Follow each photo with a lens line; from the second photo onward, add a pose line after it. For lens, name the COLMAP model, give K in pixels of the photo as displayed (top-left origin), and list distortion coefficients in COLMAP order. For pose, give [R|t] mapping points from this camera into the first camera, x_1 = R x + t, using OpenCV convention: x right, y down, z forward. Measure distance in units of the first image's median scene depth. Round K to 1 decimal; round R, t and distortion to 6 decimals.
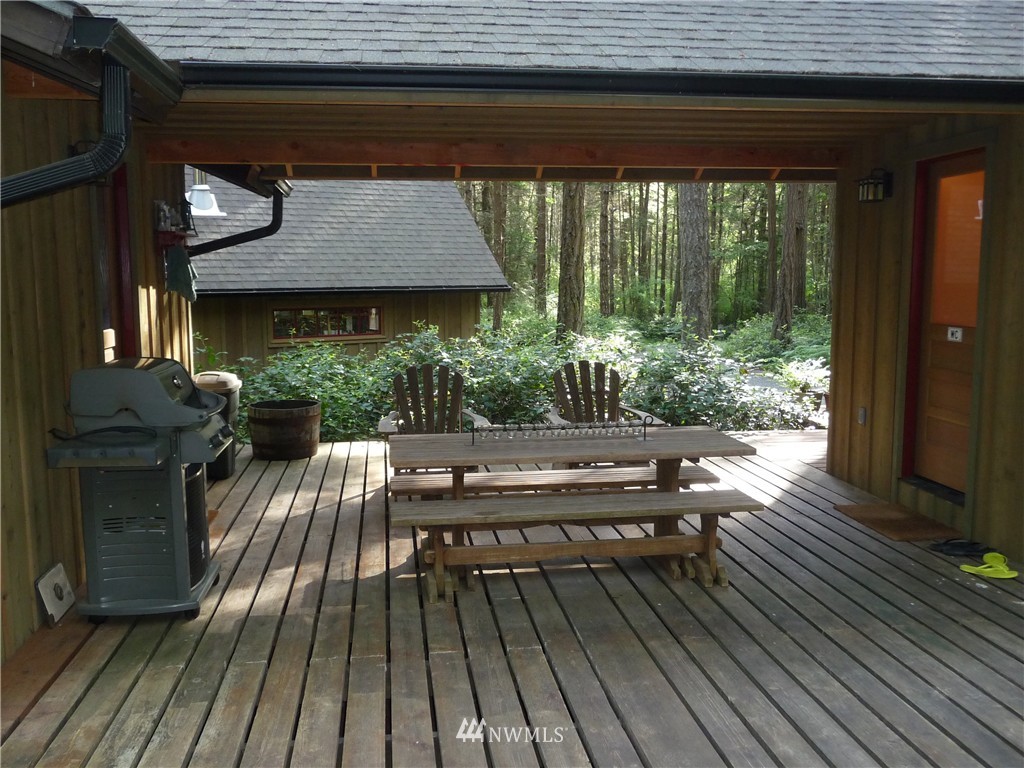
lens RADIAL K [[915.2, 0, 512.0], [0, 915.2, 384.0], [0, 0, 1]] dist [-0.011939, 0.005410]
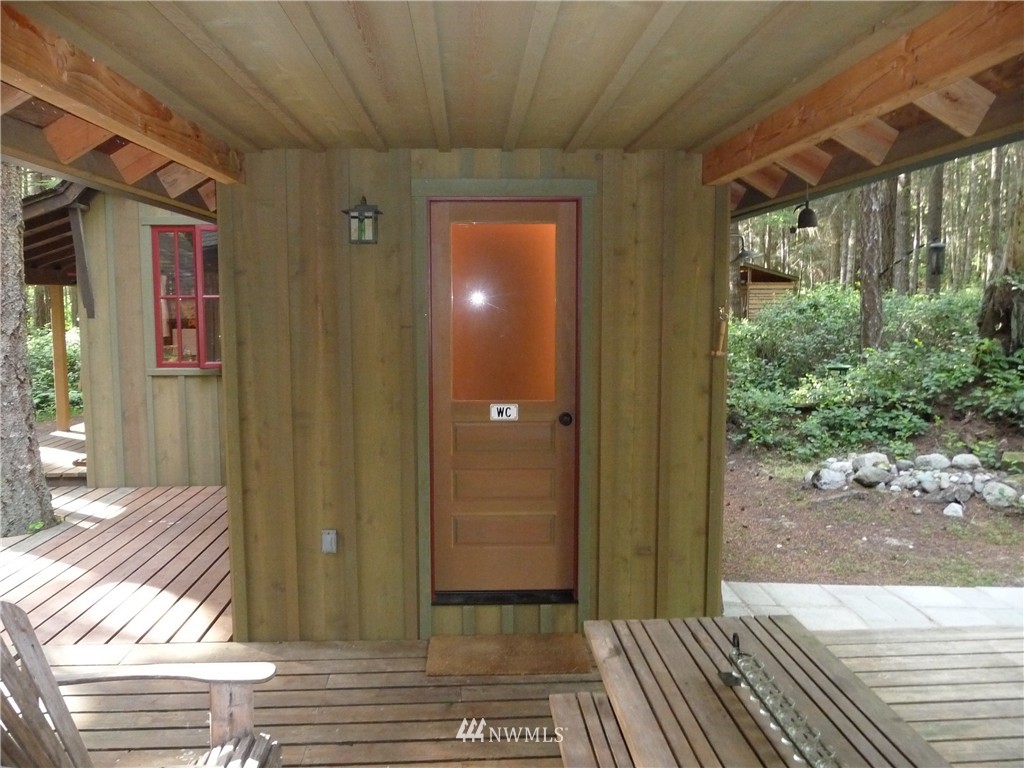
lens RADIAL K [[850.0, 0, 507.0], [0, 850.0, 383.8], [0, 0, 1]] dist [-0.042242, 0.020716]
pose [[0.079211, -0.093843, 0.992431, -0.313700], [0.121574, 0.989037, 0.083819, -0.157370], [-0.989417, 0.114014, 0.089751, 0.999420]]
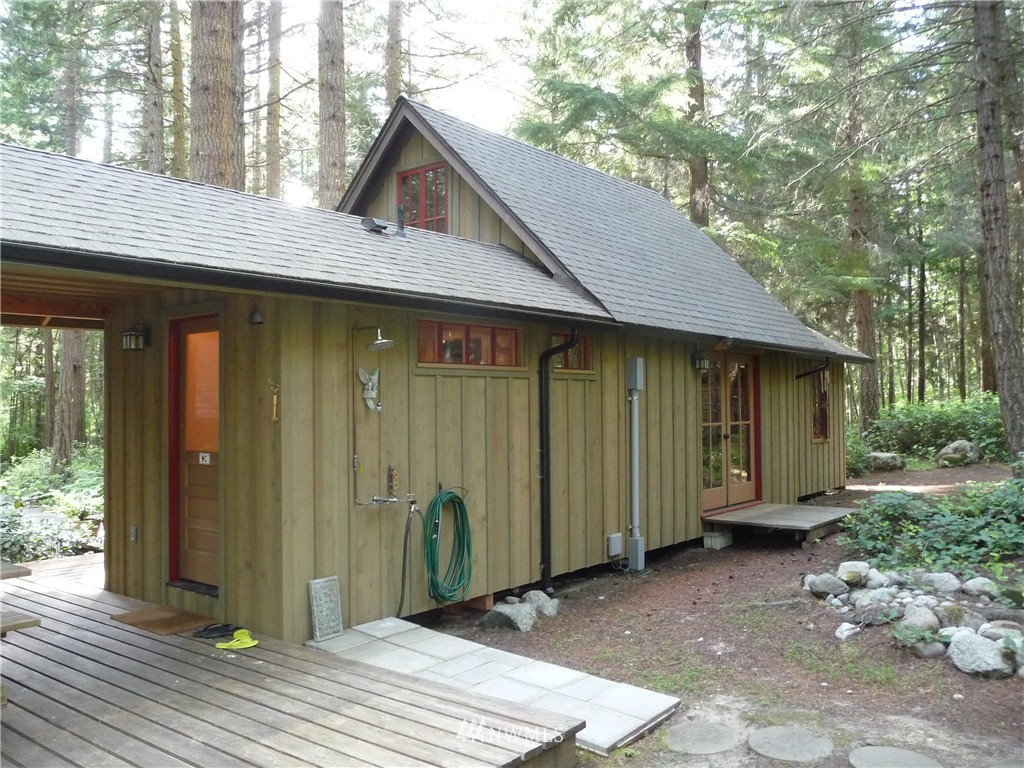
lens RADIAL K [[850.0, 0, 507.0], [0, 850.0, 383.8], [0, 0, 1]] dist [-0.042242, 0.020716]
pose [[0.716207, 0.016265, 0.697698, -0.027320], [0.088036, 0.989637, -0.113443, 0.012749], [-0.692313, 0.142671, 0.707353, -0.124068]]
